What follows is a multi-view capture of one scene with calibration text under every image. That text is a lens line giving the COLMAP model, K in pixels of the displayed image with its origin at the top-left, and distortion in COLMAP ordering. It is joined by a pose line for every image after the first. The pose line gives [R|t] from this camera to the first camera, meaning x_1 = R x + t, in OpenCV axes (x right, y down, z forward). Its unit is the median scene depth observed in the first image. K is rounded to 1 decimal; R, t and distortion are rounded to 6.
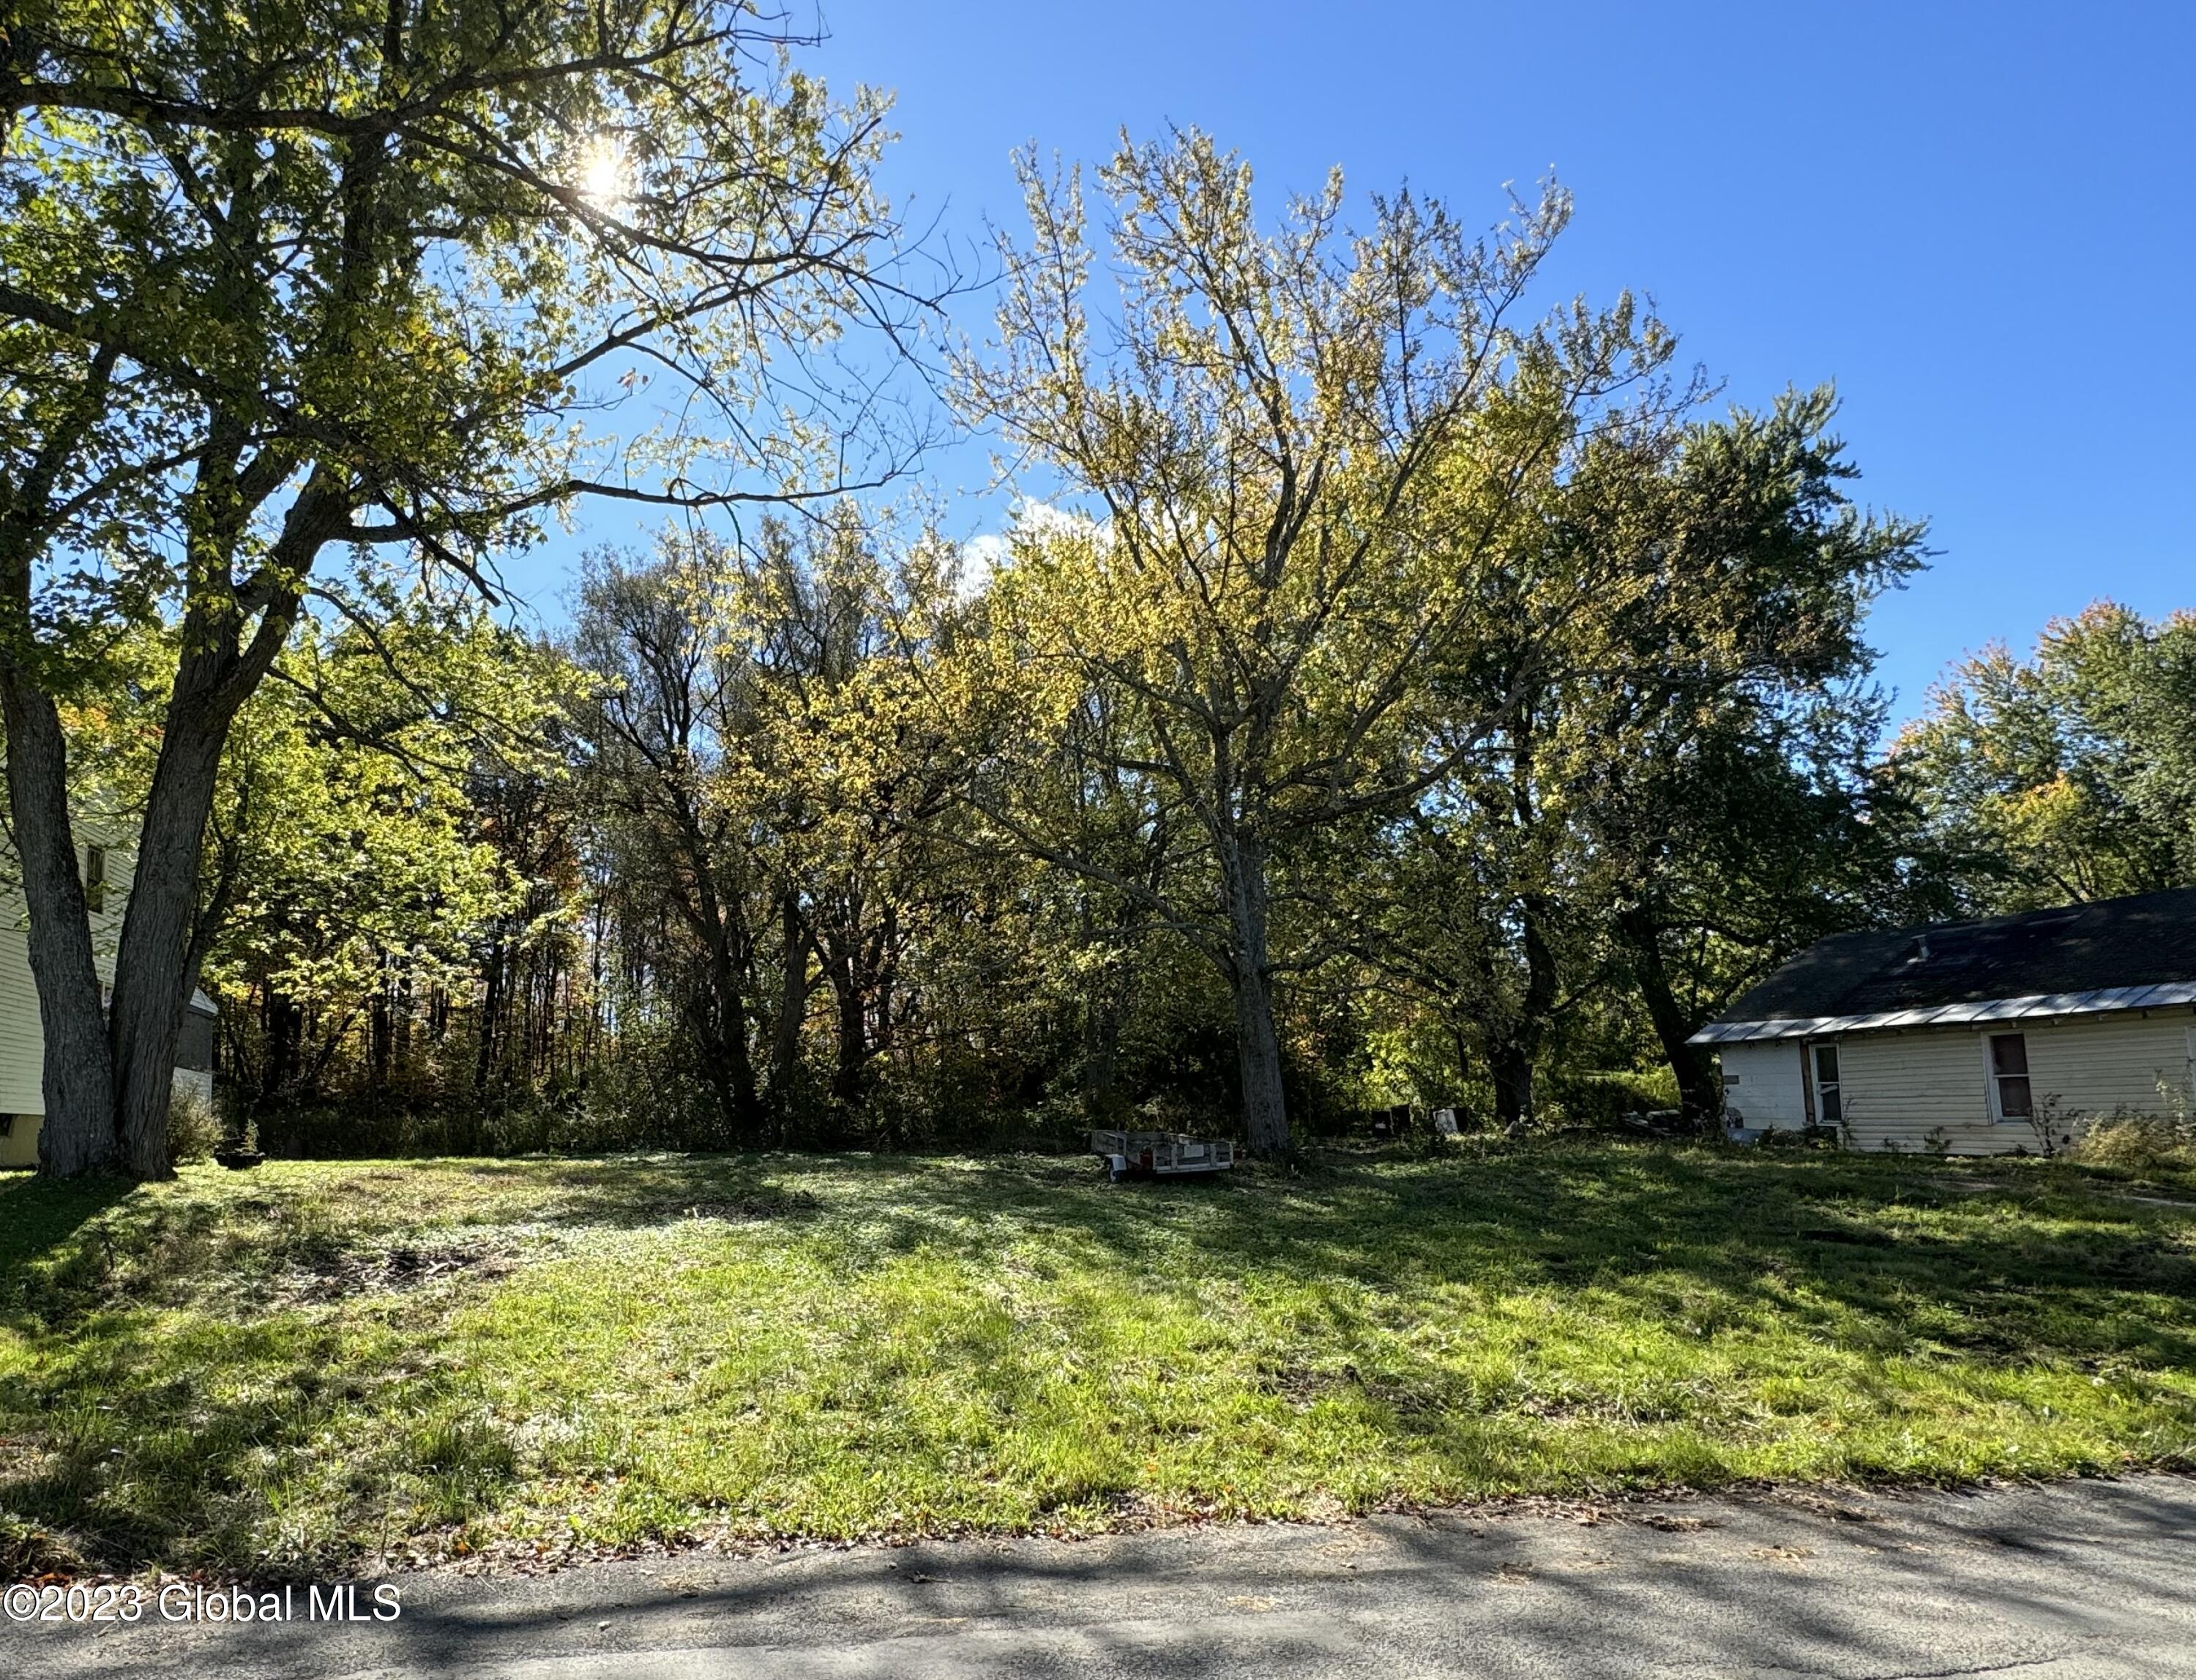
lens RADIAL K [[1159.1, 0, 977.8], [0, 1159.1, 917.9], [0, 0, 1]] dist [0.002169, 0.000808]
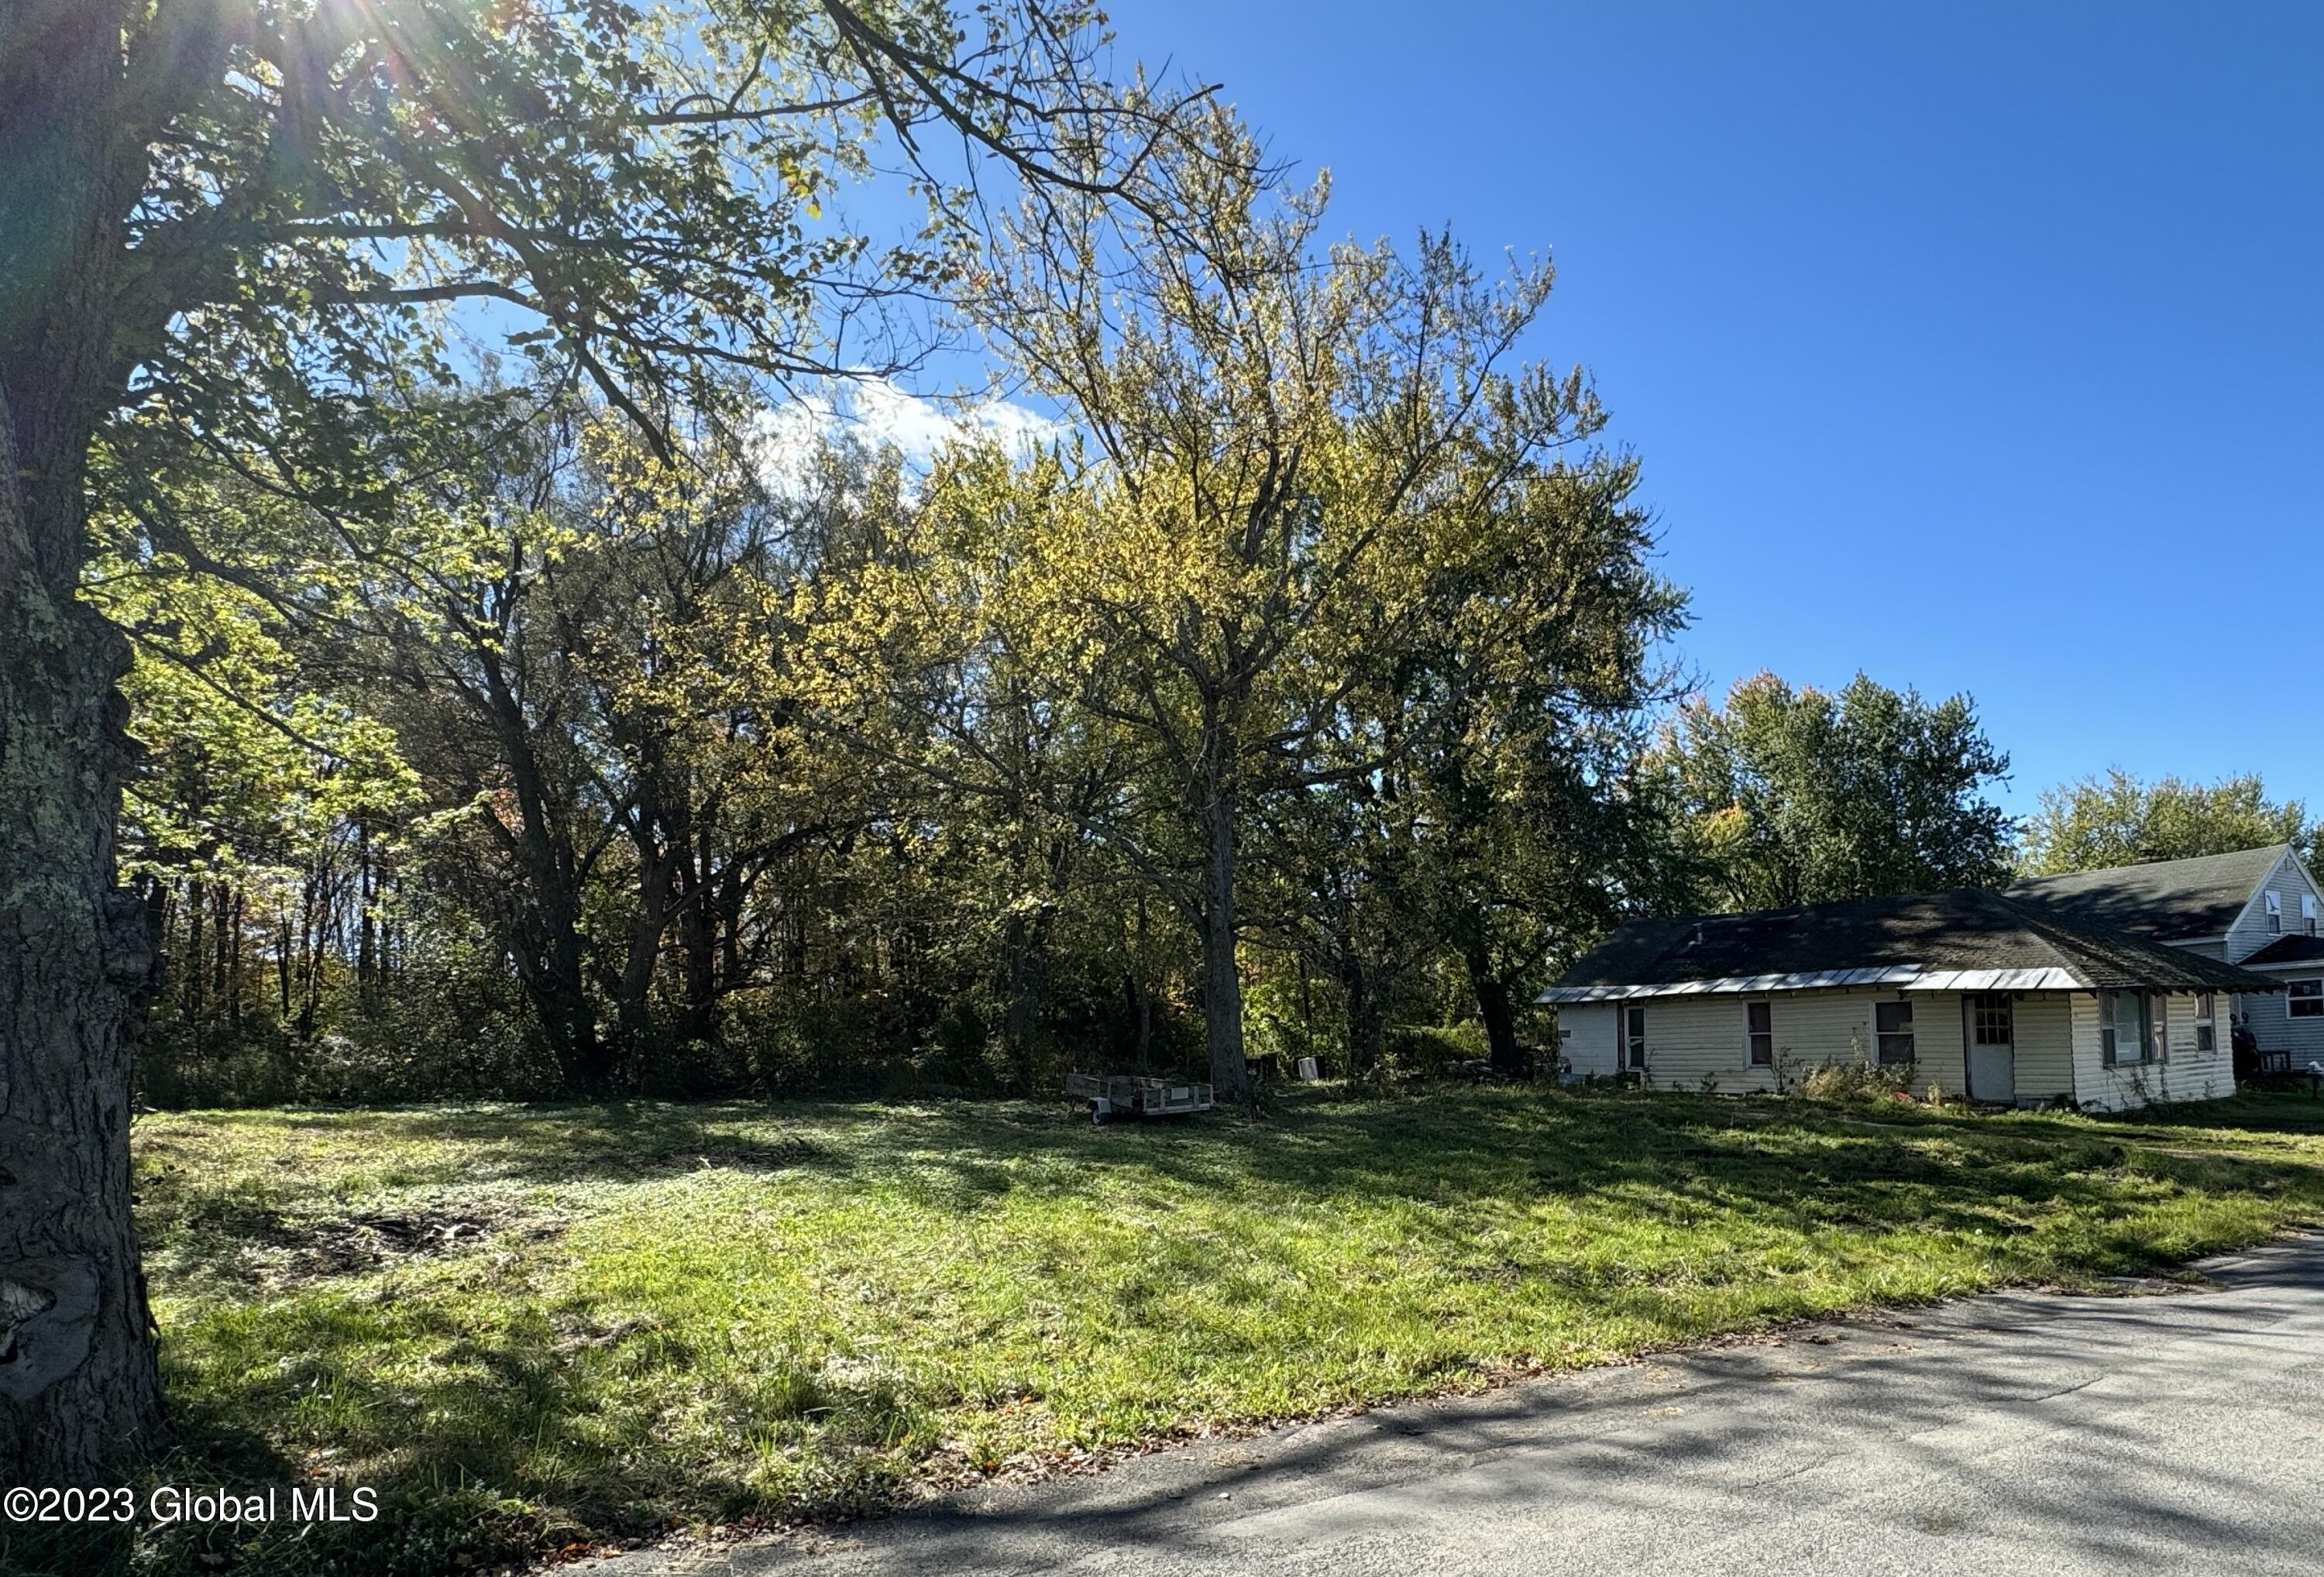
lens RADIAL K [[1268.7, 0, 1112.7], [0, 1268.7, 909.7], [0, 0, 1]] dist [0.006662, -0.000994]
pose [[0.912908, 0.054702, 0.404484, -0.309629], [-0.072361, 0.996972, 0.028487, 0.005842], [-0.401701, -0.055275, 0.914101, -0.015733]]
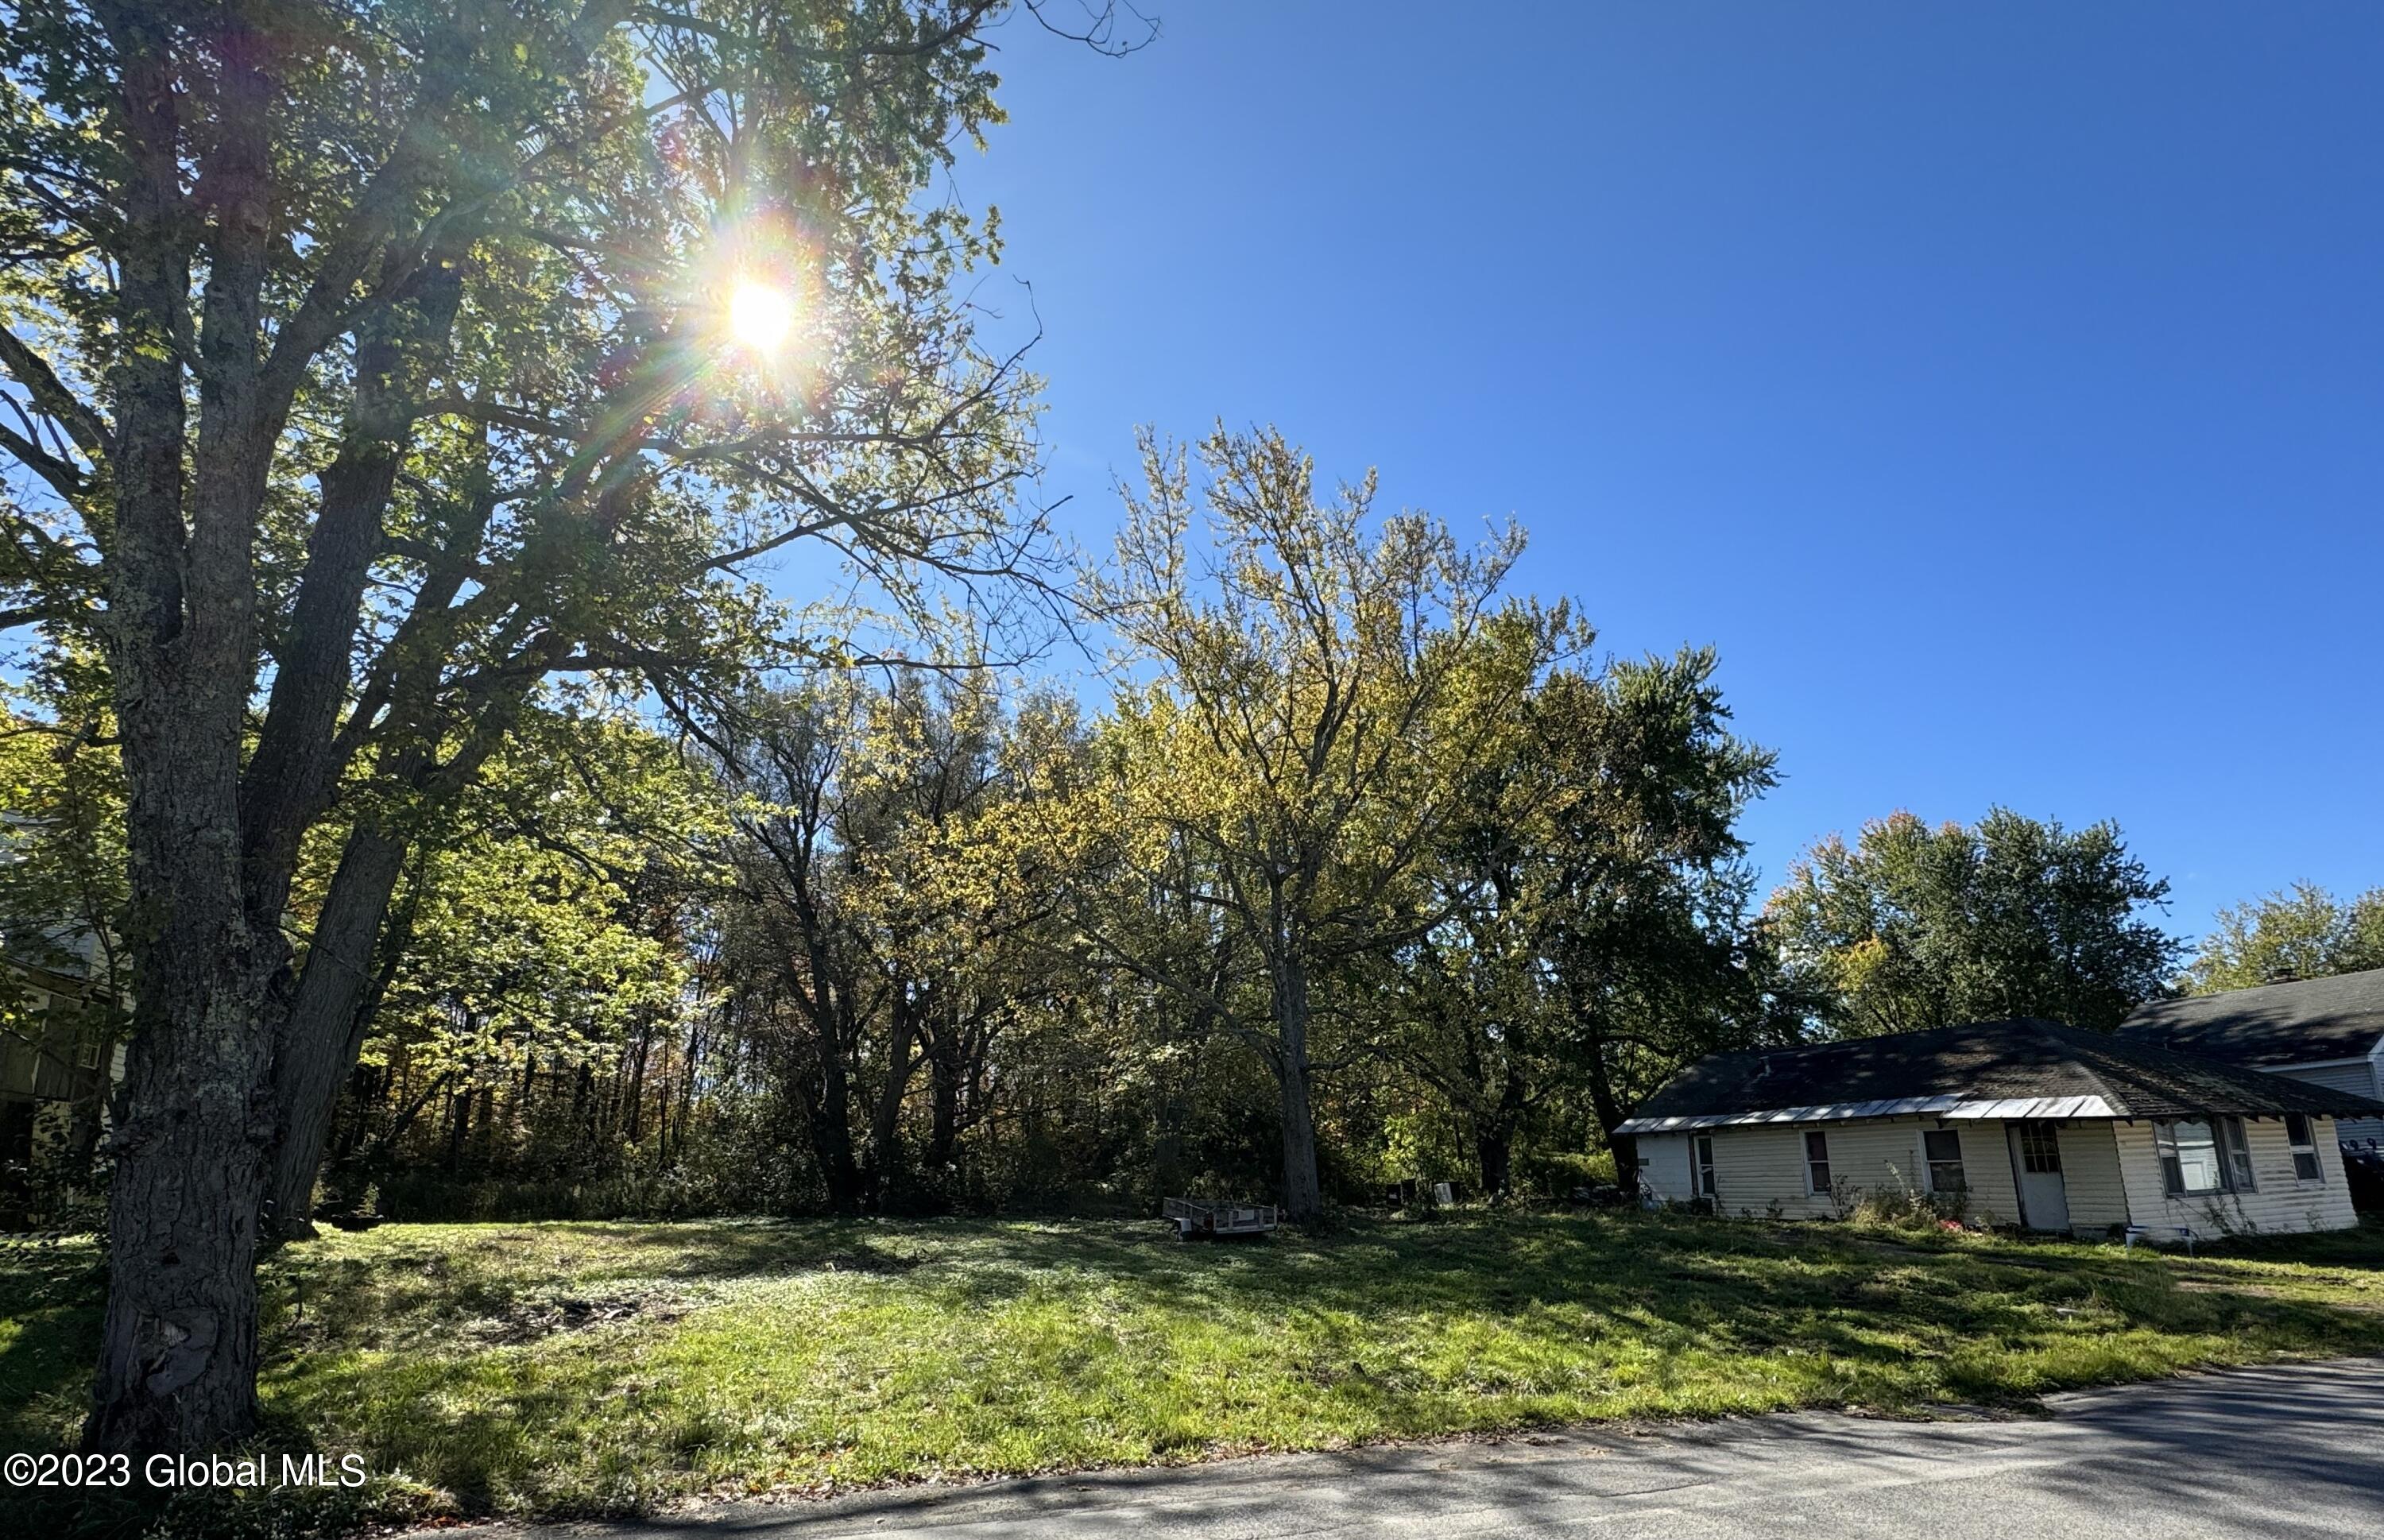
lens RADIAL K [[1130.6, 0, 1227.4], [0, 1130.6, 847.4], [0, 0, 1]] dist [0.000959, -0.000145]
pose [[0.983195, 0.060783, 0.172140, -0.059831], [-0.039028, 0.991127, -0.127056, -0.033232], [-0.178336, 0.118203, 0.976844, -0.212791]]
